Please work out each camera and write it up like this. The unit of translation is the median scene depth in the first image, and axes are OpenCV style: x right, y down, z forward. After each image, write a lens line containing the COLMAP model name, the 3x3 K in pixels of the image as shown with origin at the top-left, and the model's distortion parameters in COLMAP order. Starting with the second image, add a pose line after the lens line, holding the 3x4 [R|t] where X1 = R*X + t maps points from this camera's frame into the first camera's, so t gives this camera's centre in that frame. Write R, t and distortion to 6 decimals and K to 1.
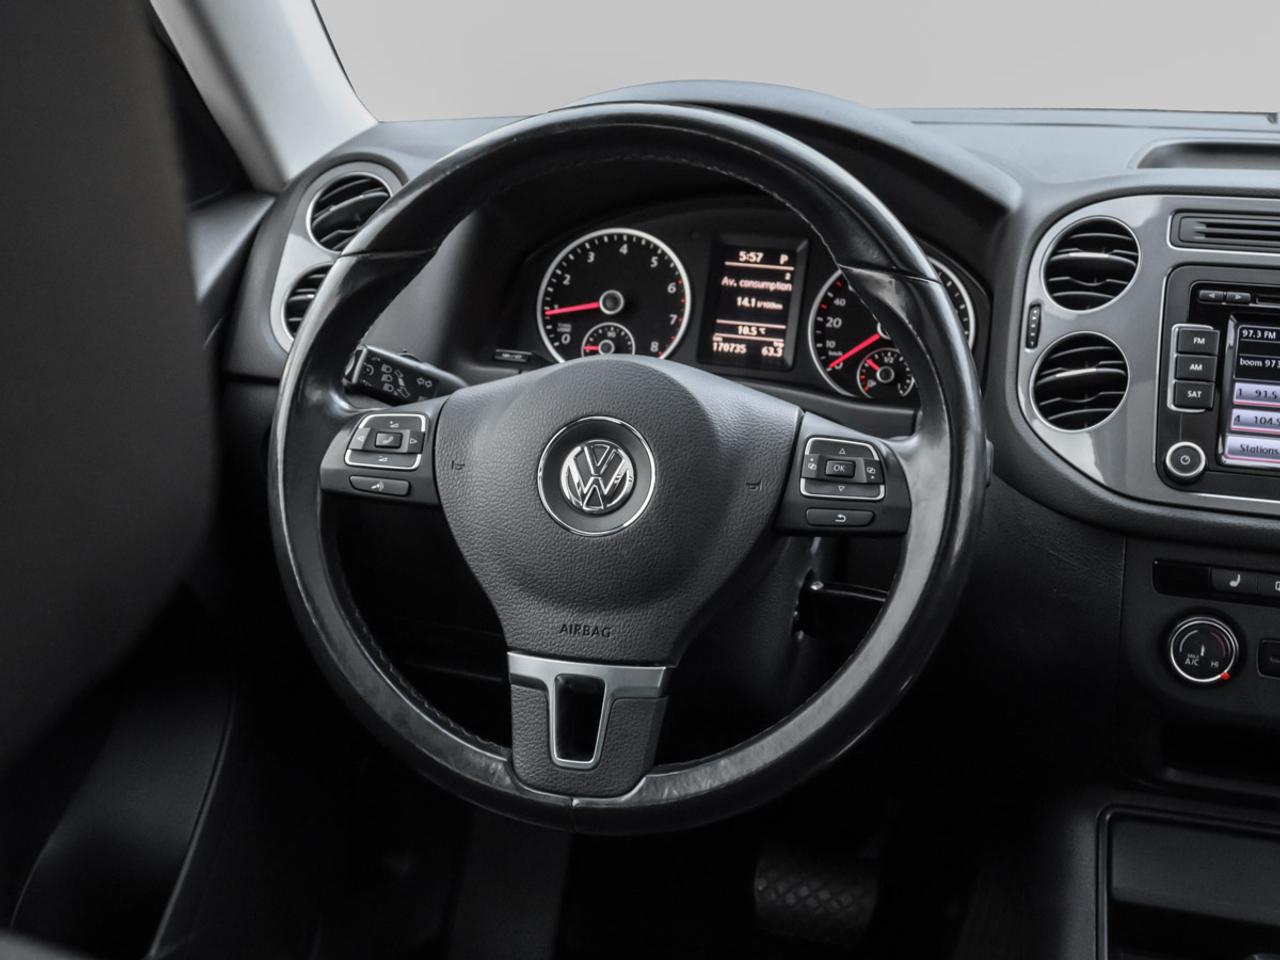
lens RADIAL K [[2003.8, 0, 574.1], [0, 2003.8, 482.1], [0, 0, 1]] dist [0.029672, 0.000000]
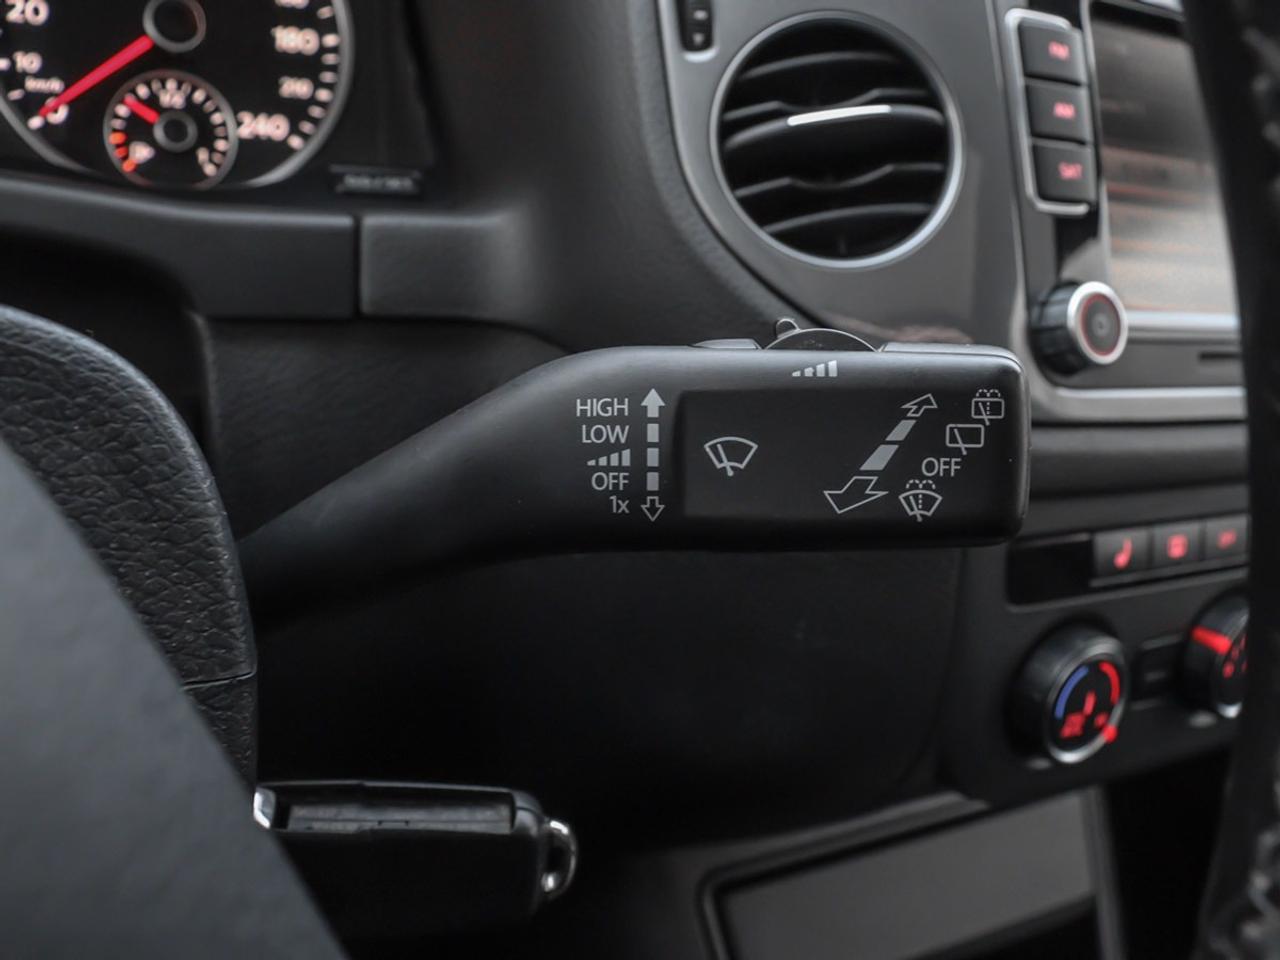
lens RADIAL K [[1112.4, 0, 593.4], [0, 1112.4, 452.7], [0, 0, 1]] dist [-0.159618, 0.145710]
pose [[0.732615, -0.190926, 0.653317, 0.060051], [0.042040, 0.970712, 0.236539, -0.042656], [-0.679344, -0.145827, 0.719184, 0.865750]]
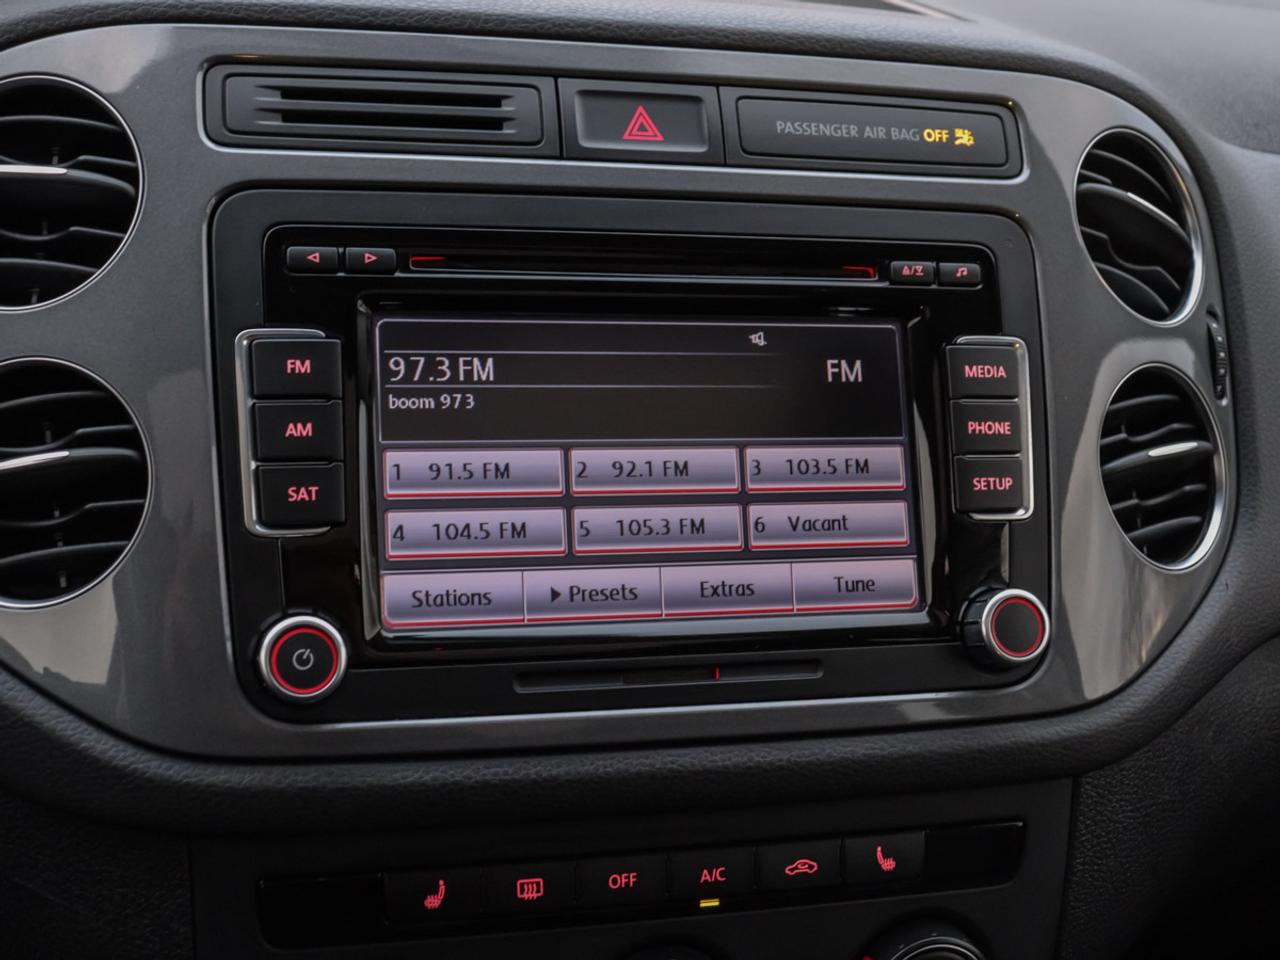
lens RADIAL K [[1694.7, 0, 637.8], [0, 1694.7, 475.3], [0, 0, 1]] dist [-0.022460, 0.000000]
pose [[0.848895, -0.141298, 0.509326, 0.179624], [0.075700, 0.986173, 0.147416, -0.093573], [-0.523113, -0.086584, 0.847853, 0.635711]]
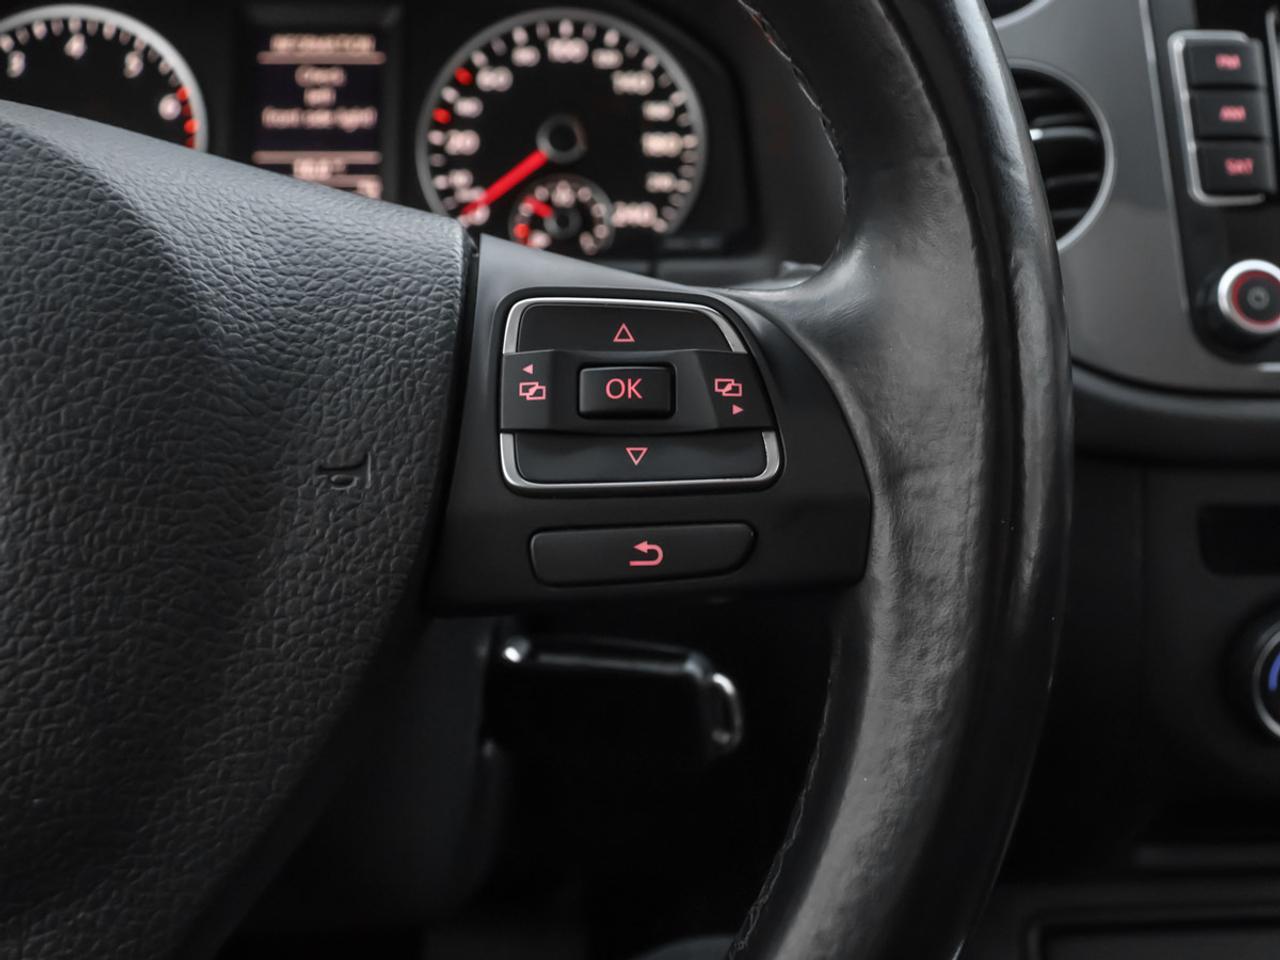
lens RADIAL K [[1363.2, 0, 670.2], [0, 1363.2, 463.6], [0, 0, 1]] dist [-0.033486, 0.000000]
pose [[0.946657, -0.118780, 0.299551, 0.067442], [0.104399, 0.992498, 0.063624, -0.007179], [-0.304861, -0.028957, 0.951956, 0.706975]]
